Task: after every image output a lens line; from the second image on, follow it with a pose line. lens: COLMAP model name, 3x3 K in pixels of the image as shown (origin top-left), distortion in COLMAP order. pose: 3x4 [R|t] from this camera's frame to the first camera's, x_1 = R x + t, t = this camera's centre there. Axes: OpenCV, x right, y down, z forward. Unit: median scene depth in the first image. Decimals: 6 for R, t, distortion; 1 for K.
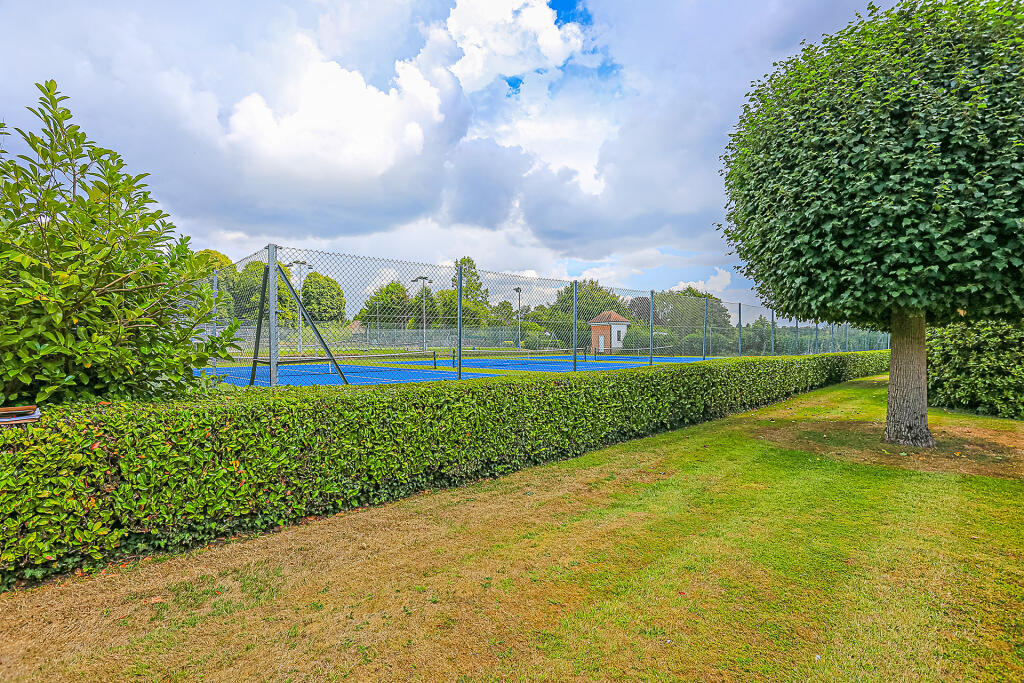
lens RADIAL K [[507.1, 0, 511.9], [0, 507.1, 345.7], [0, 0, 1]] dist [-0.054708, 0.026267]
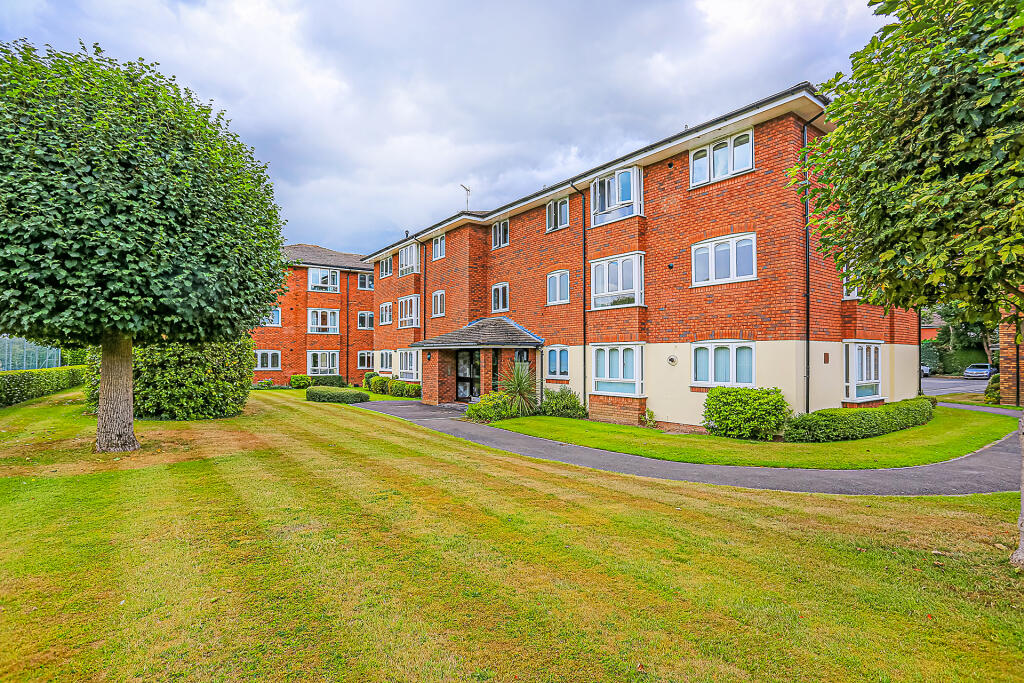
lens RADIAL K [[507.1, 0, 511.9], [0, 507.1, 345.7], [0, 0, 1]] dist [-0.054708, 0.026267]
pose [[0.168782, 0.035258, 0.985023, -0.190759], [-0.001029, 0.999366, -0.035595, -0.000722], [-0.985653, 0.004994, 0.168712, -0.088817]]
